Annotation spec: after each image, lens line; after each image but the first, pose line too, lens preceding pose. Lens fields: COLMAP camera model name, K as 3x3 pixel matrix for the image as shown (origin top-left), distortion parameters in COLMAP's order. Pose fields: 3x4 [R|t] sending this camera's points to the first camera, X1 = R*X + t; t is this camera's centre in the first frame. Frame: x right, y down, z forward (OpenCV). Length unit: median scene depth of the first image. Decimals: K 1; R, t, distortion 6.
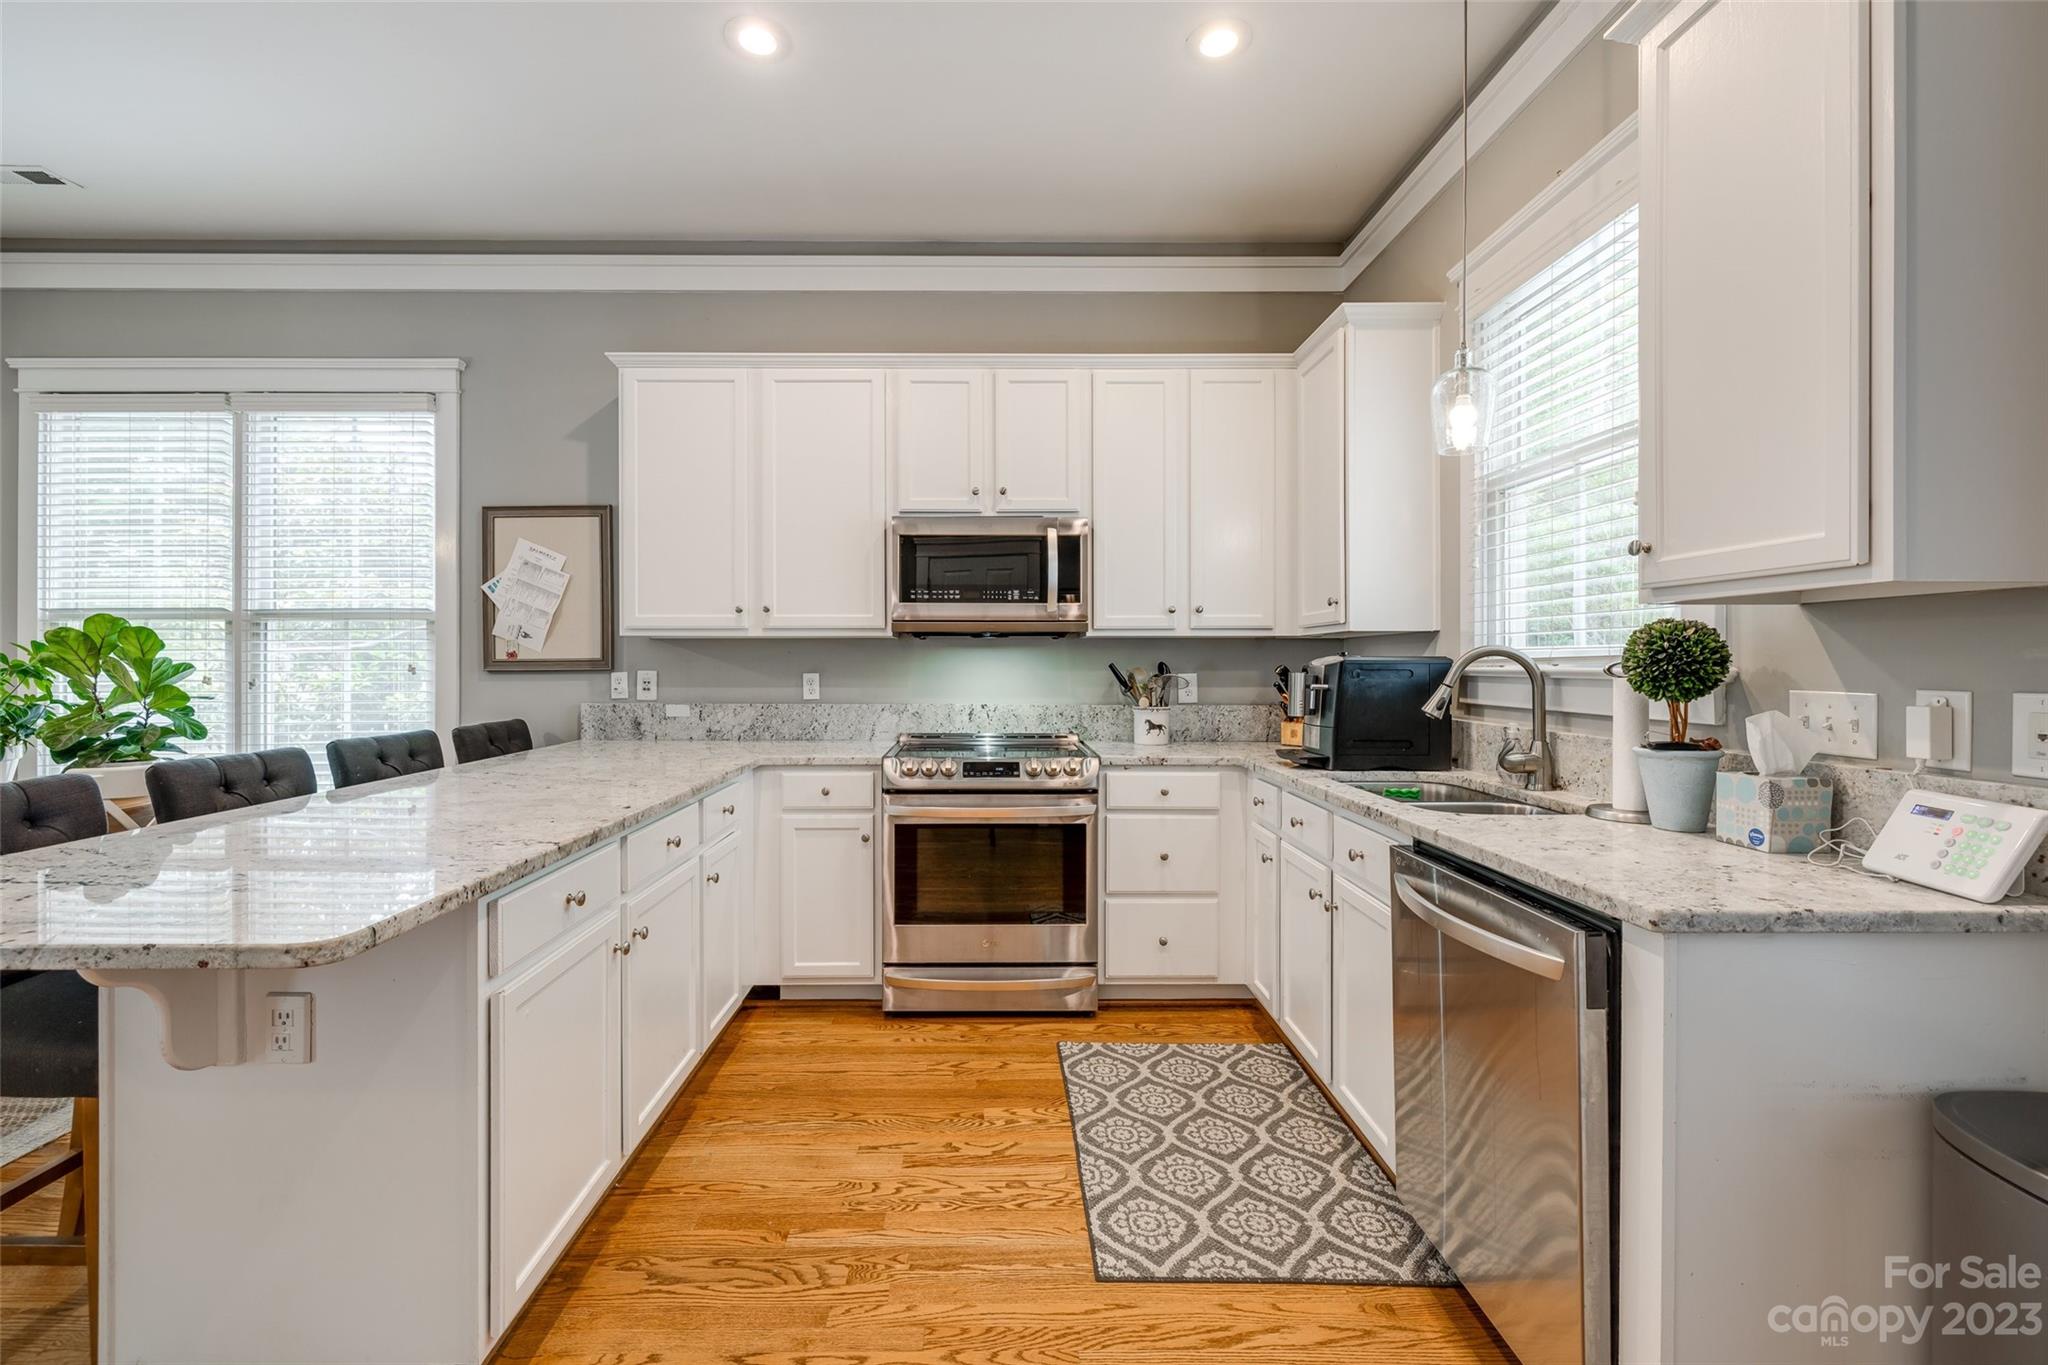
lens RADIAL K [[864.8, 0, 1023.5], [0, 864.8, 677.9], [0, 0, 1]] dist [-0.002294, -0.000628]
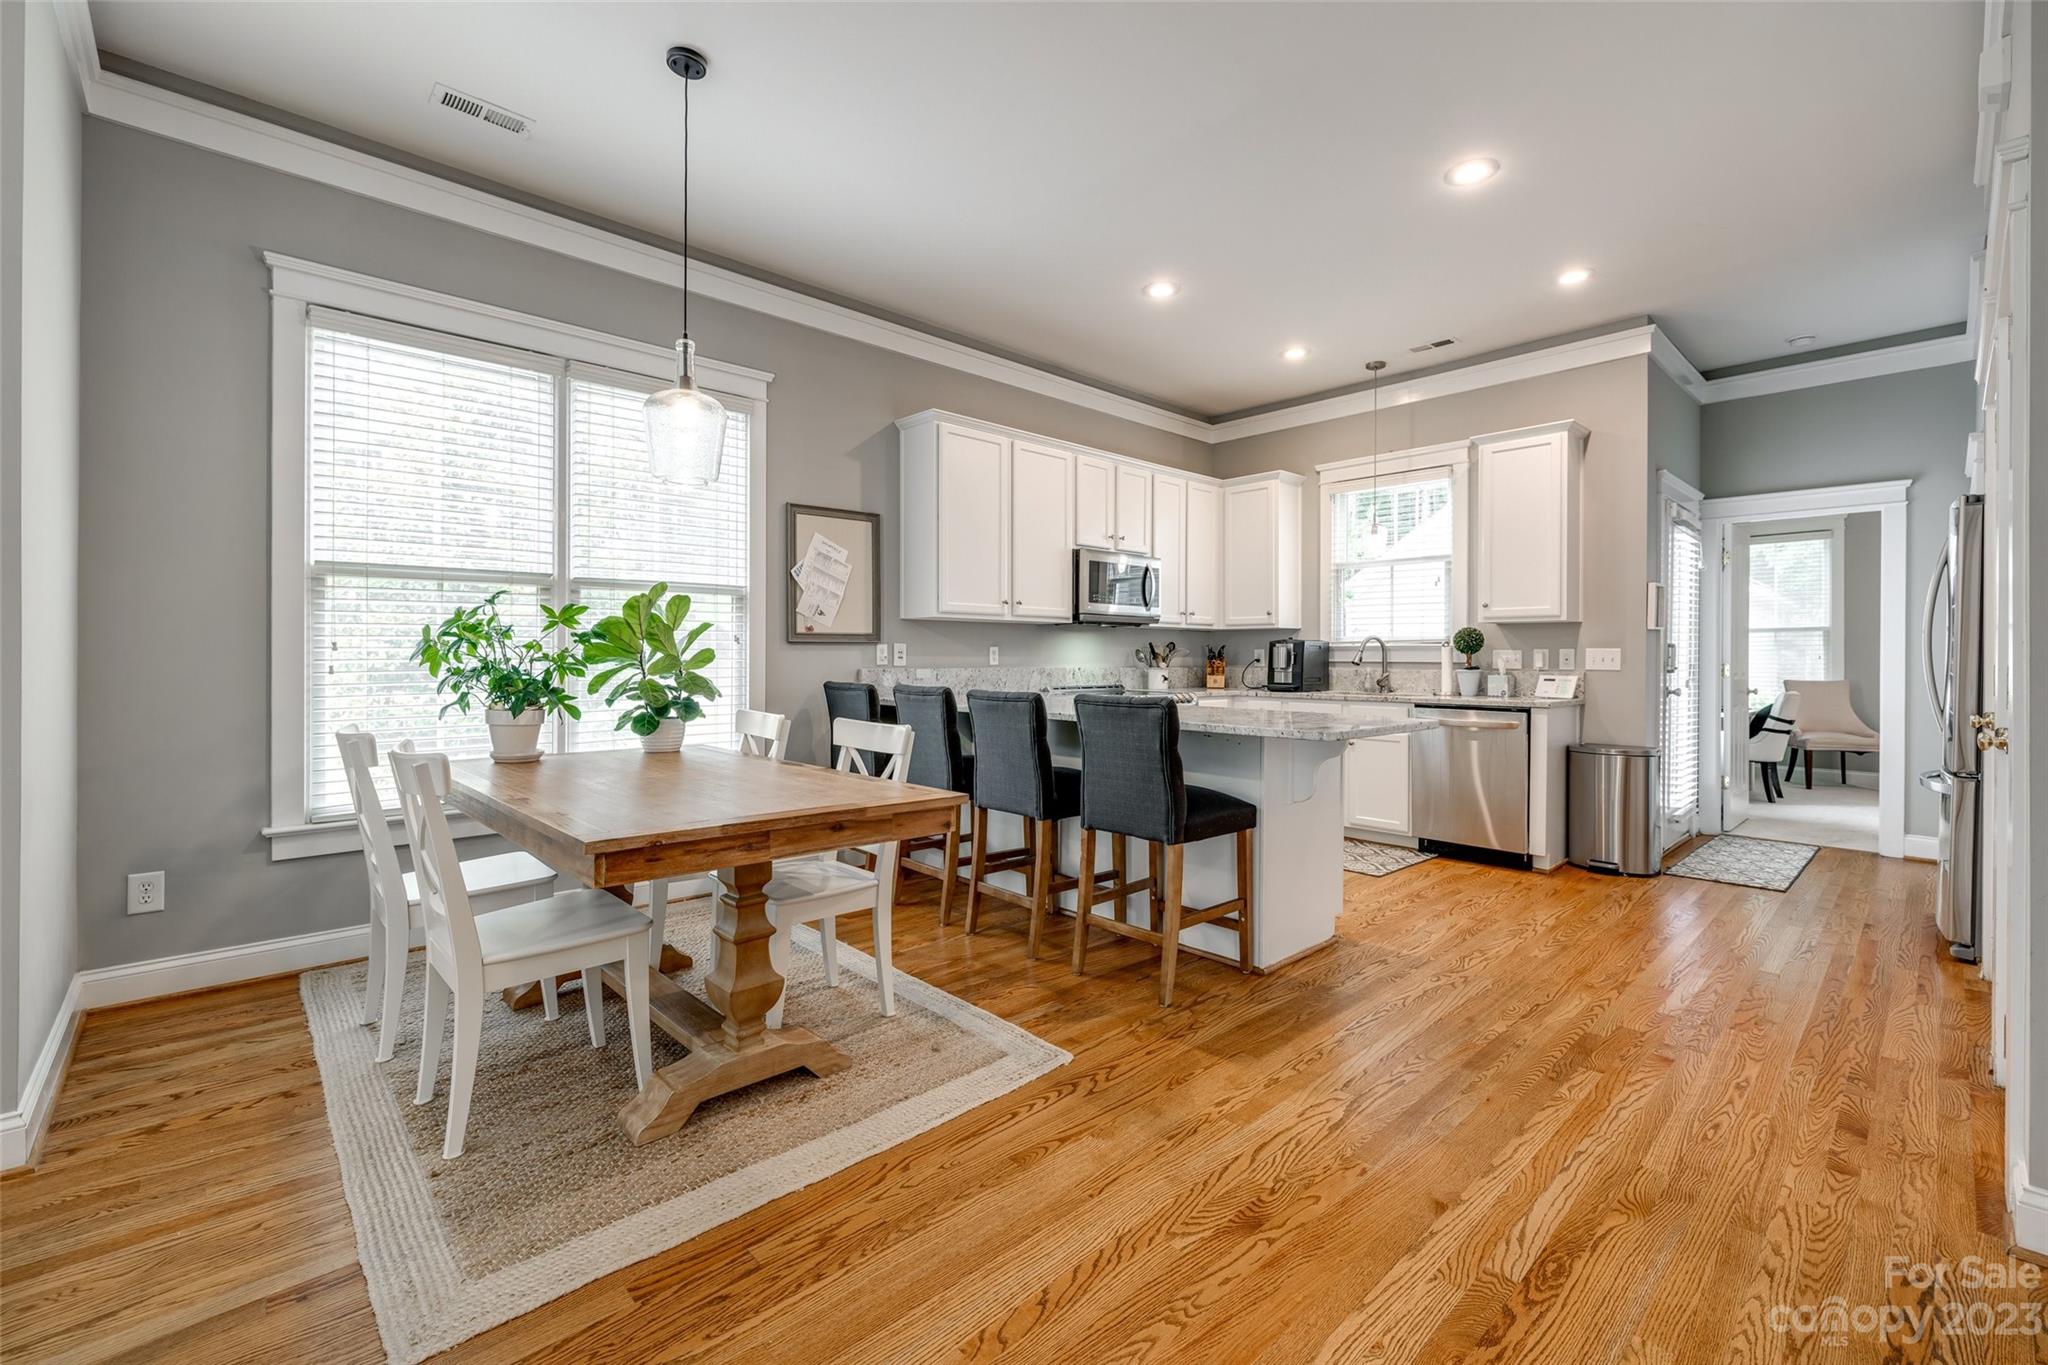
lens RADIAL K [[864.8, 0, 1031.5], [0, 864.8, 678.5], [0, 0, 1]] dist [-0.002294, -0.000628]
pose [[0.736130, -0.014360, 0.676688, -1.184095], [0.007993, 0.999890, 0.012525, 0.030081], [-0.676793, -0.003811, 0.736163, -0.099277]]
